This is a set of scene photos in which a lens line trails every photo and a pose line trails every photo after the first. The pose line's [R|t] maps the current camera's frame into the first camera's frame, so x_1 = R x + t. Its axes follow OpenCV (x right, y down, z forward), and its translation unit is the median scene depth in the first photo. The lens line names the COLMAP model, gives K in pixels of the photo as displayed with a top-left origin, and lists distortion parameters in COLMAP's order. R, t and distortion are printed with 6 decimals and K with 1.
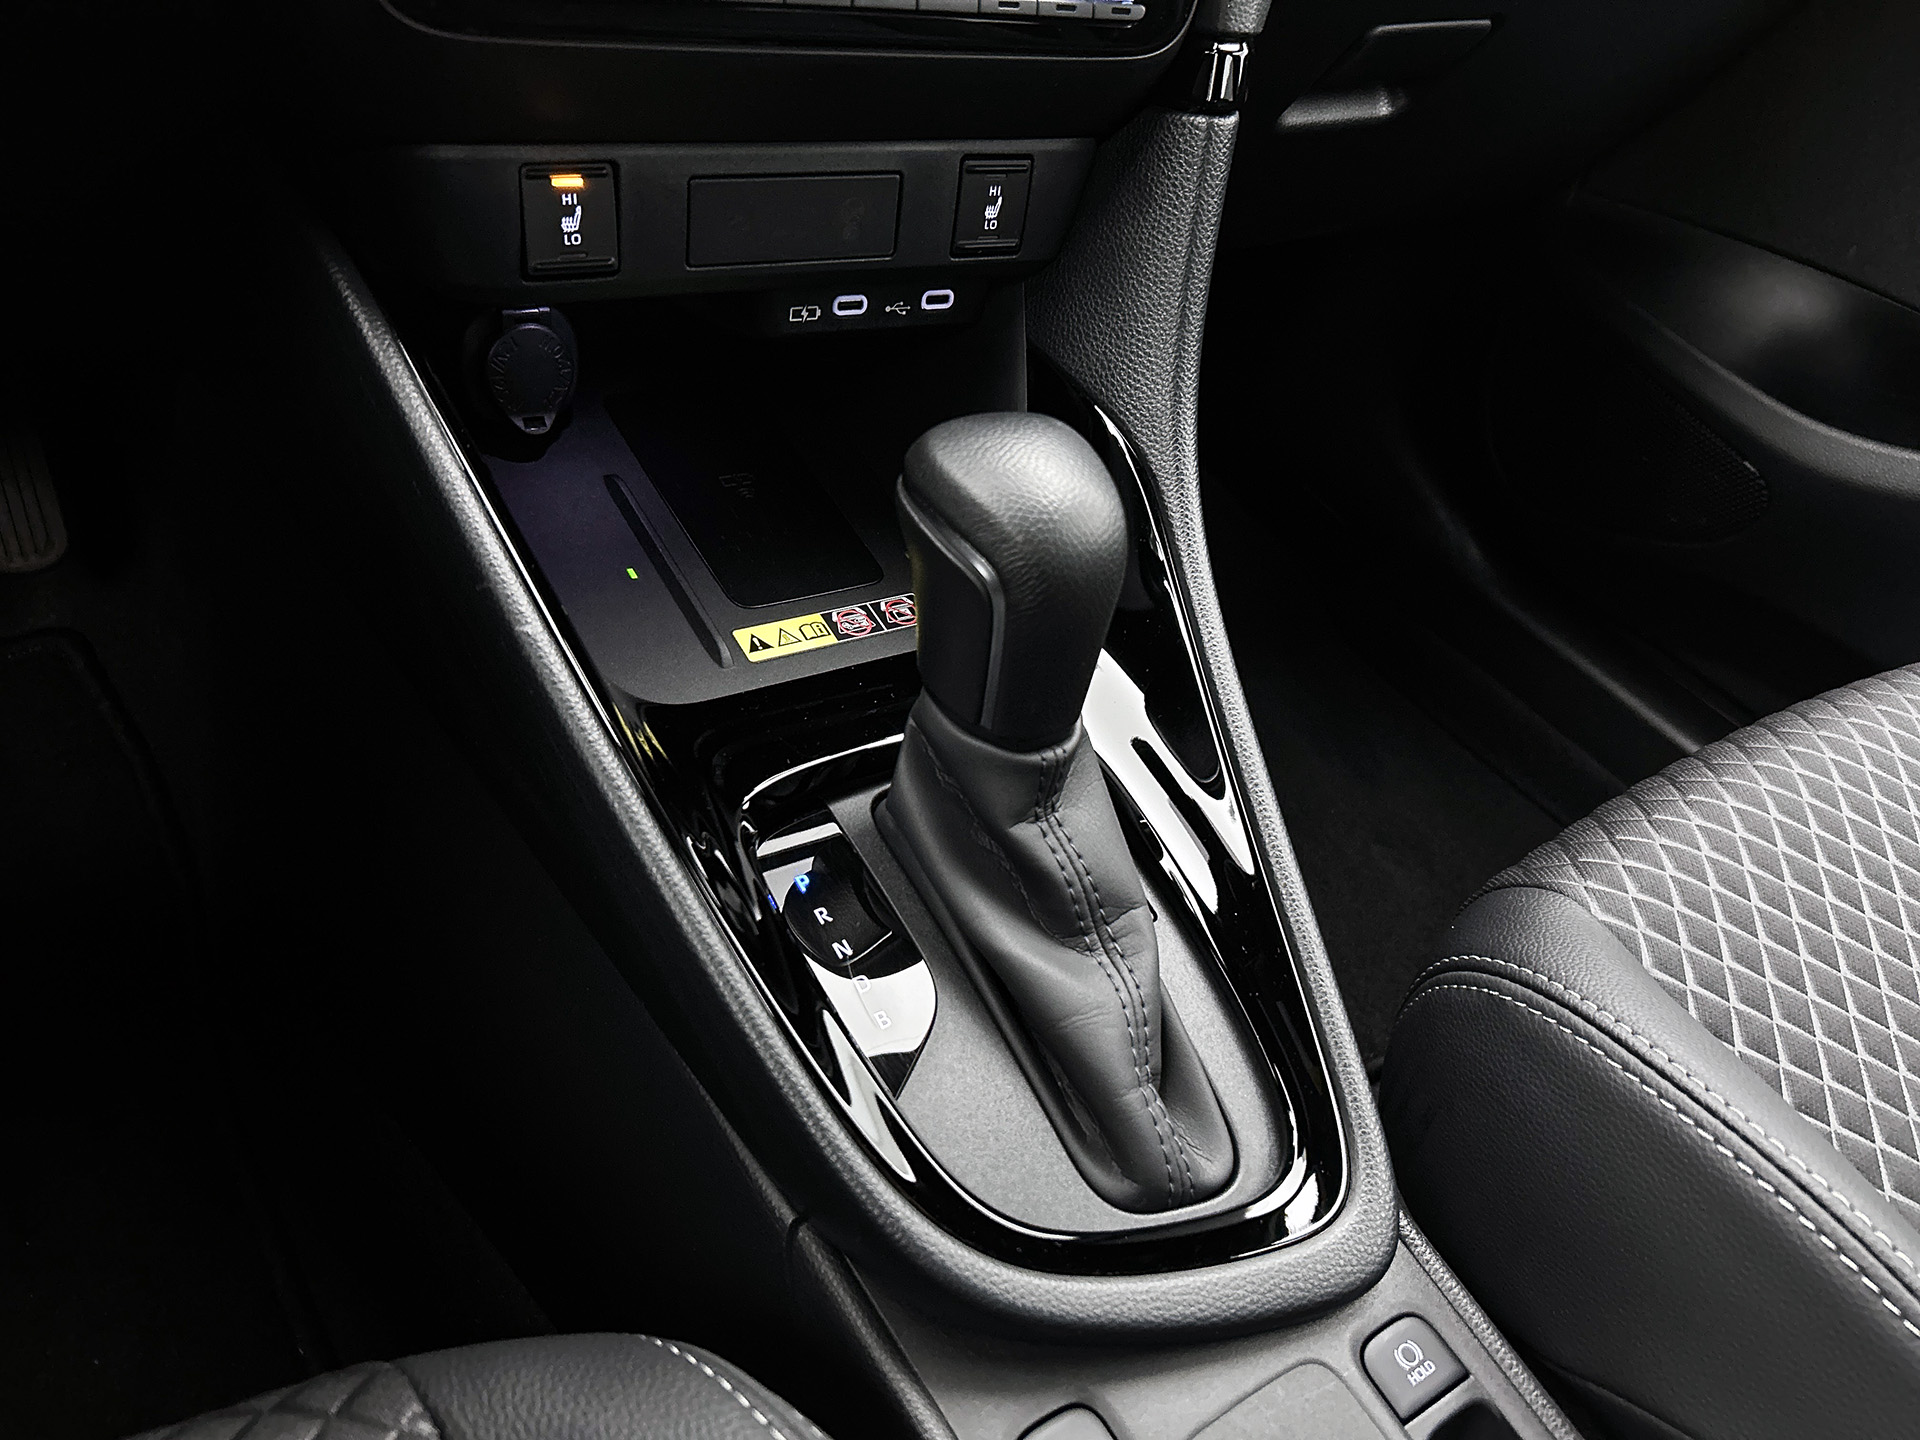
lens RADIAL K [[1502.3, 0, 982.2], [0, 1502.3, 747.6], [0, 0, 1]] dist [0.045471, -0.062464]
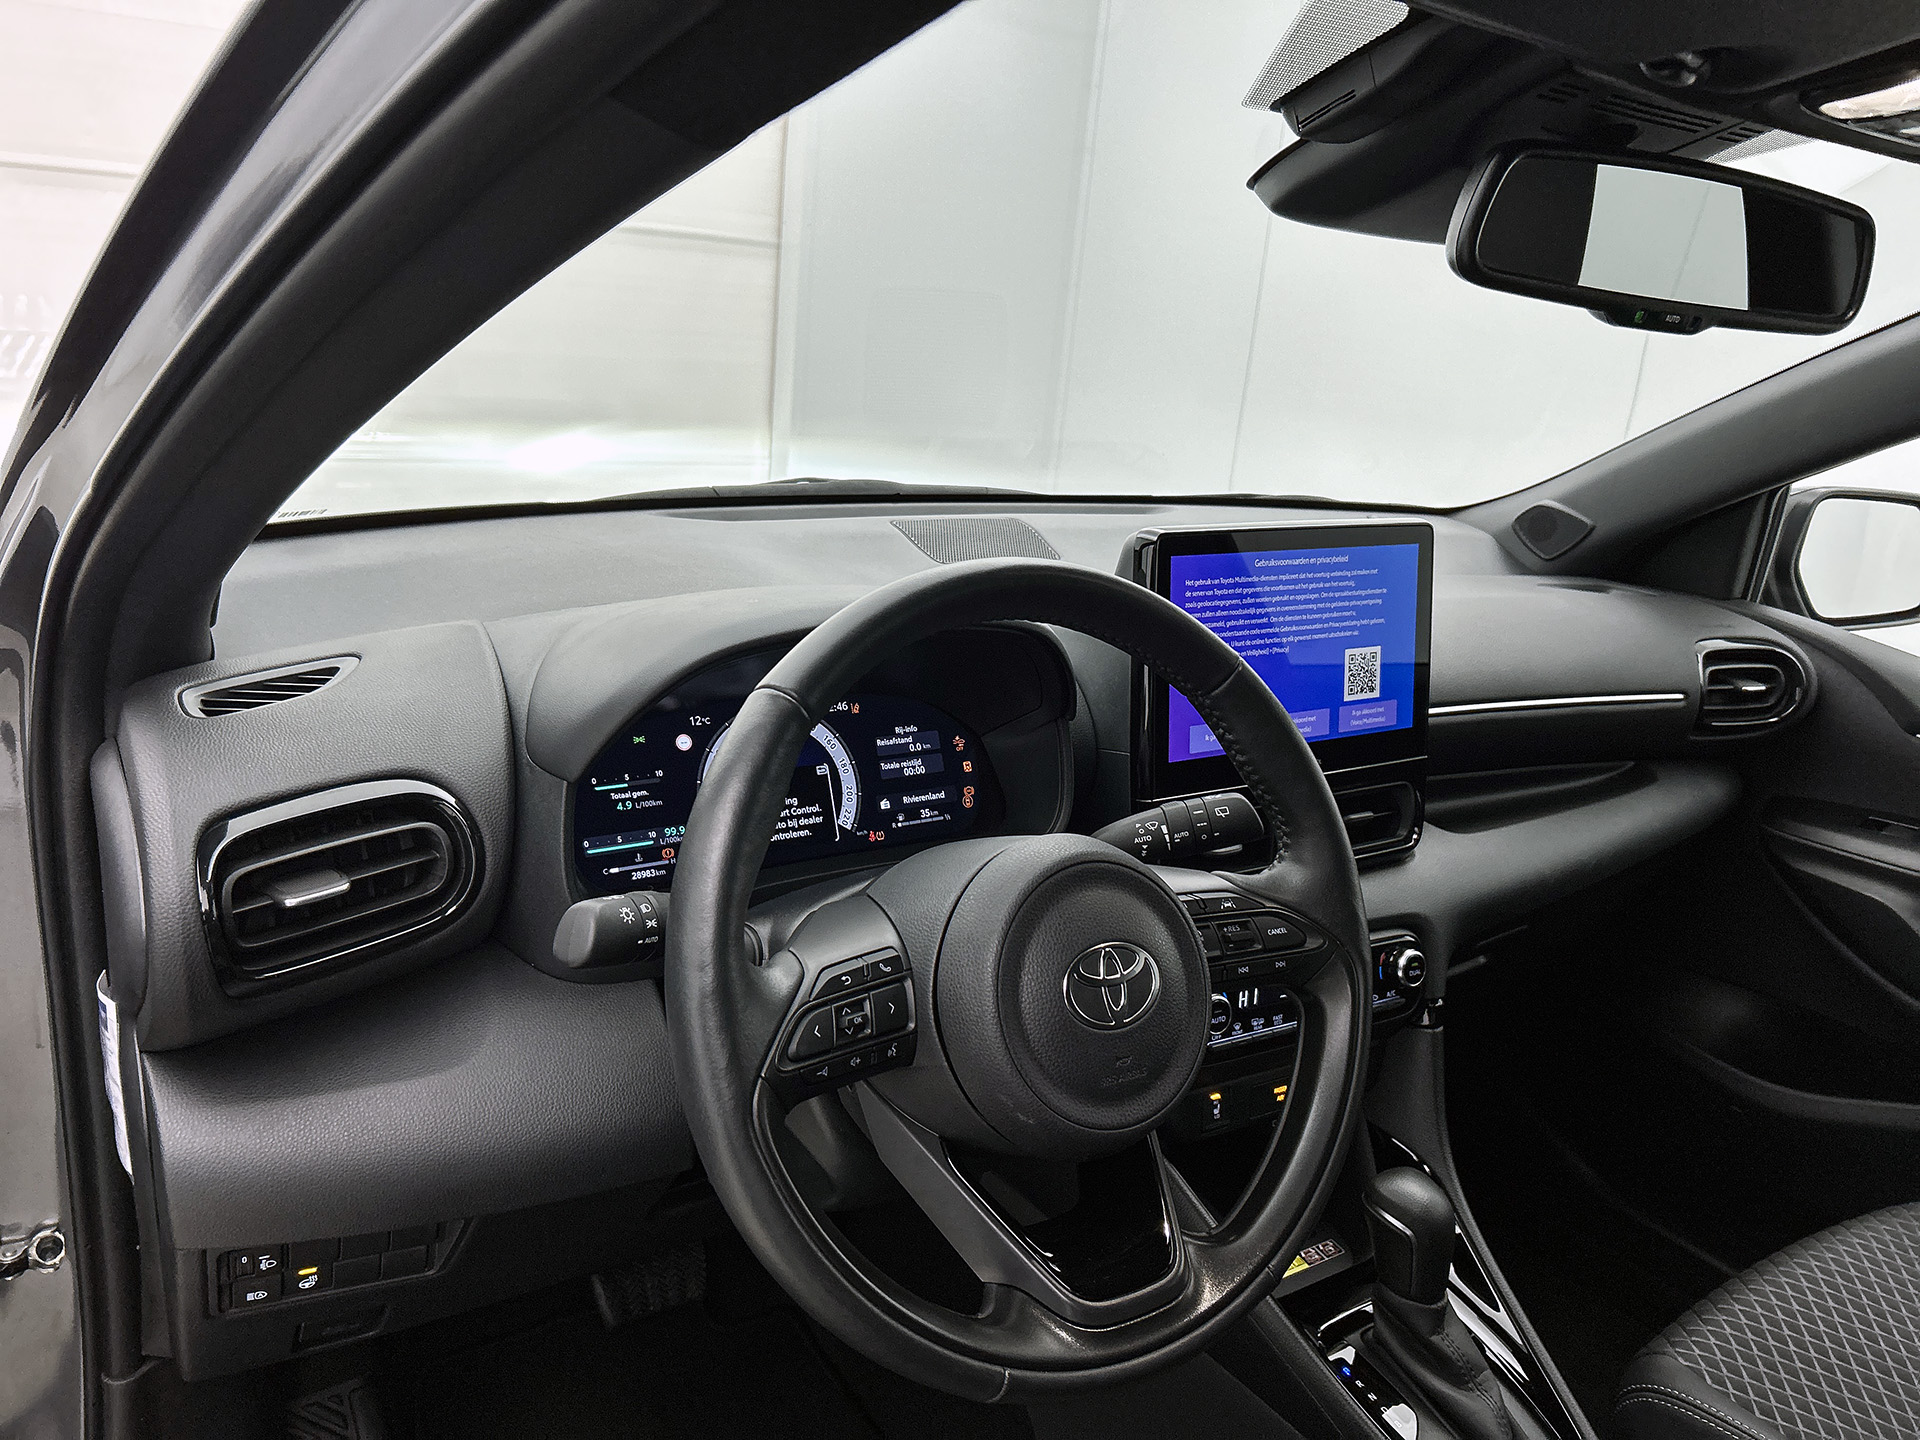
lens RADIAL K [[1502.3, 0, 975.7], [0, 1502.3, 693.3], [0, 0, 1]] dist [0.045471, -0.062464]
pose [[0.993195, -0.112412, -0.030460, -0.443509], [0.089160, 0.902140, -0.422130, 0.067530], [0.074932, 0.416542, 0.906023, -1.490490]]
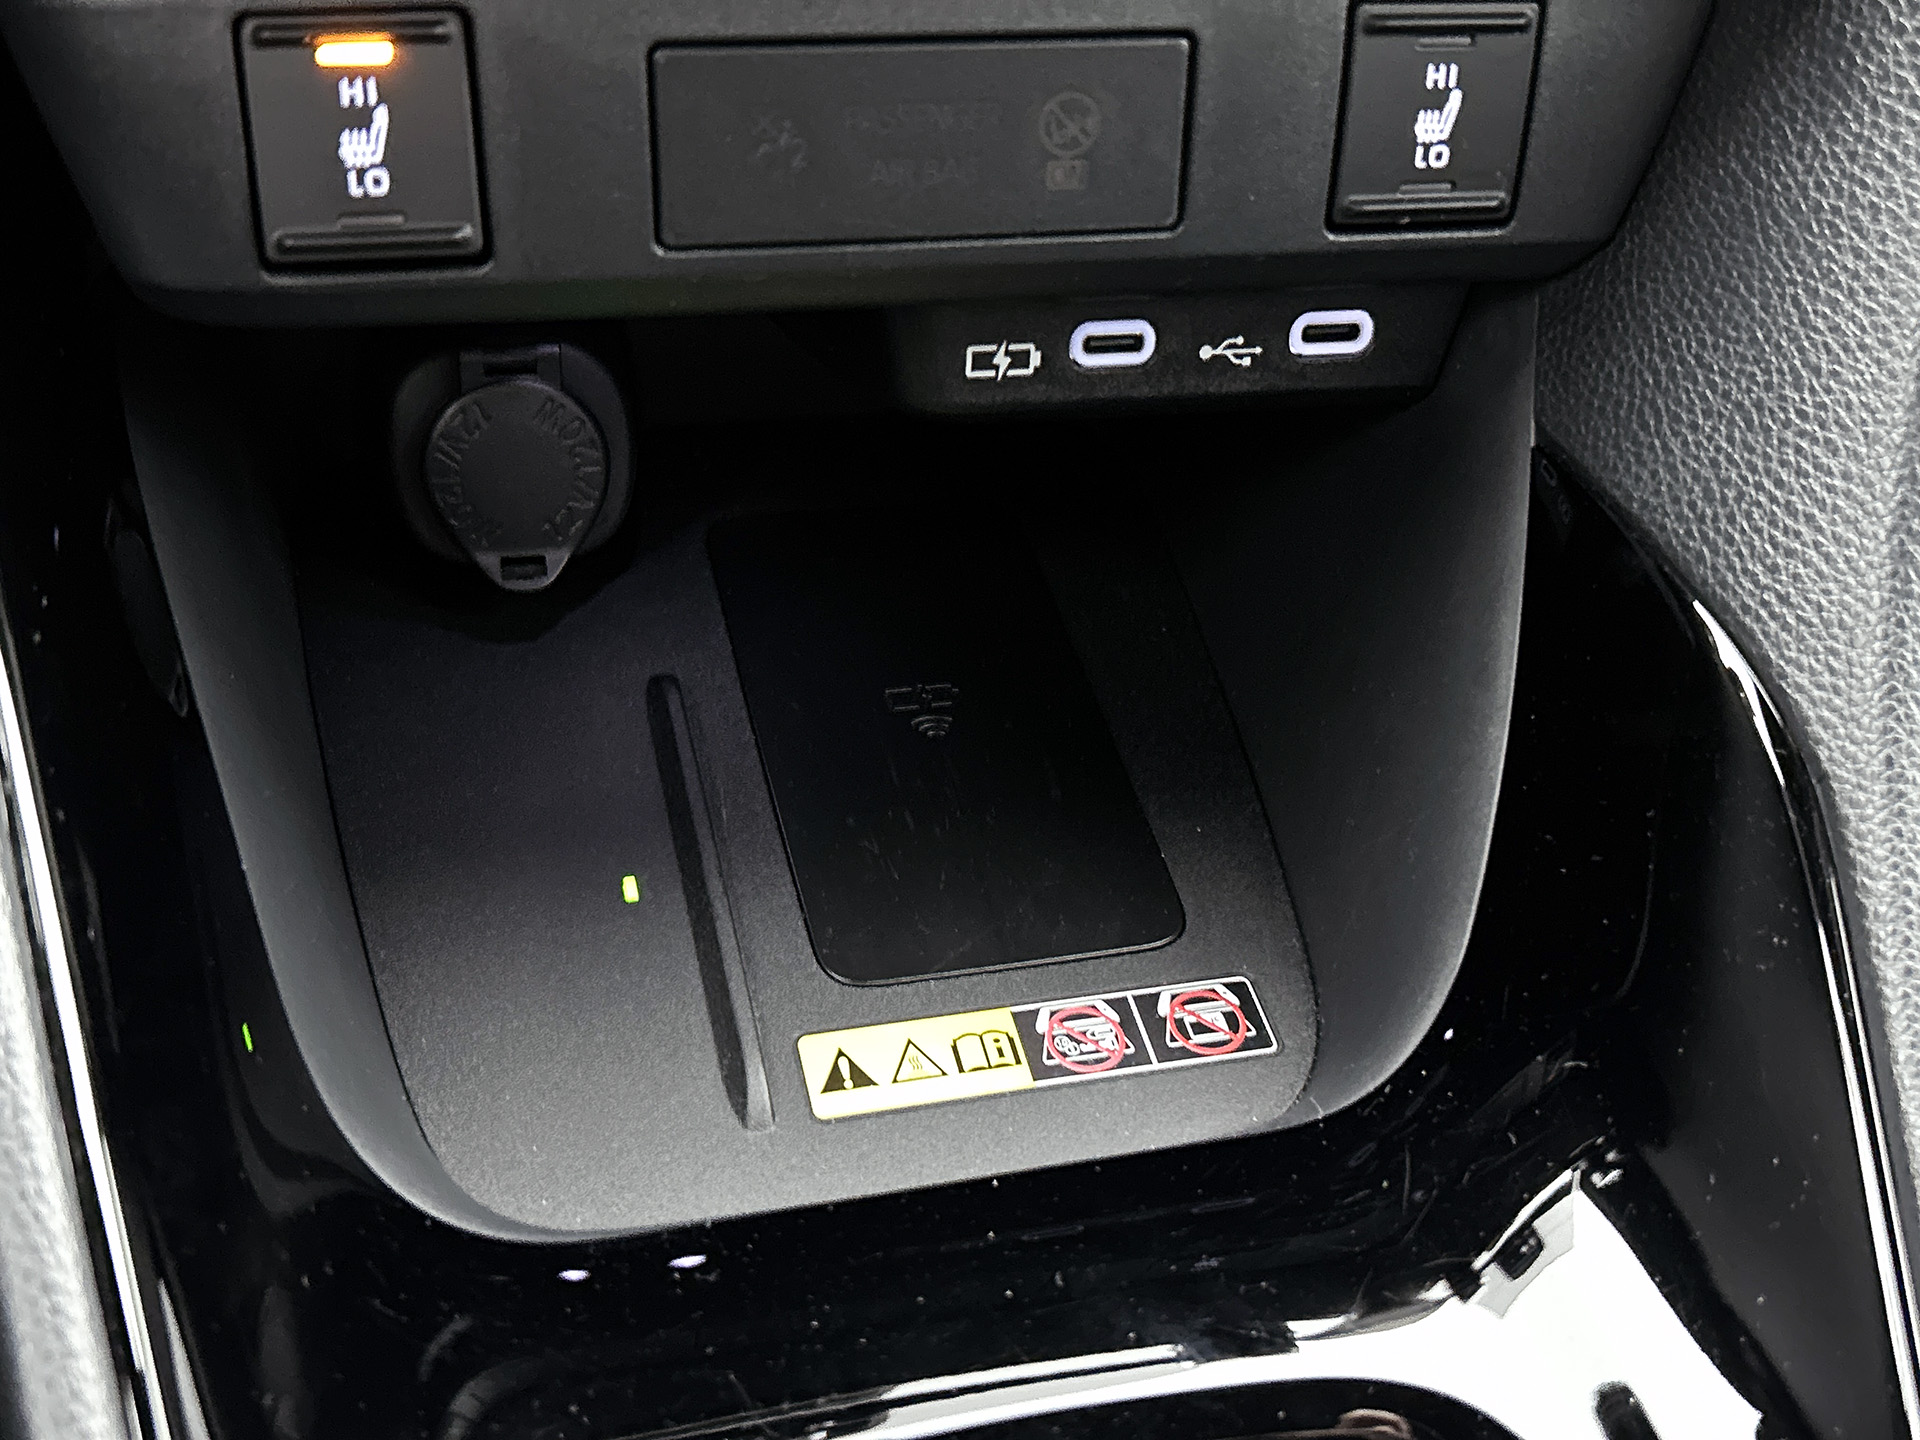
lens RADIAL K [[2143.0, 0, 956.5], [0, 2143.0, 737.6], [0, 0, 1]] dist [0.033114, 0.000000]
pose [[0.933310, 0.073873, -0.351392, 0.101178], [-0.114432, 0.988775, -0.096065, -0.112843], [0.340351, 0.129869, 0.931287, 0.412325]]
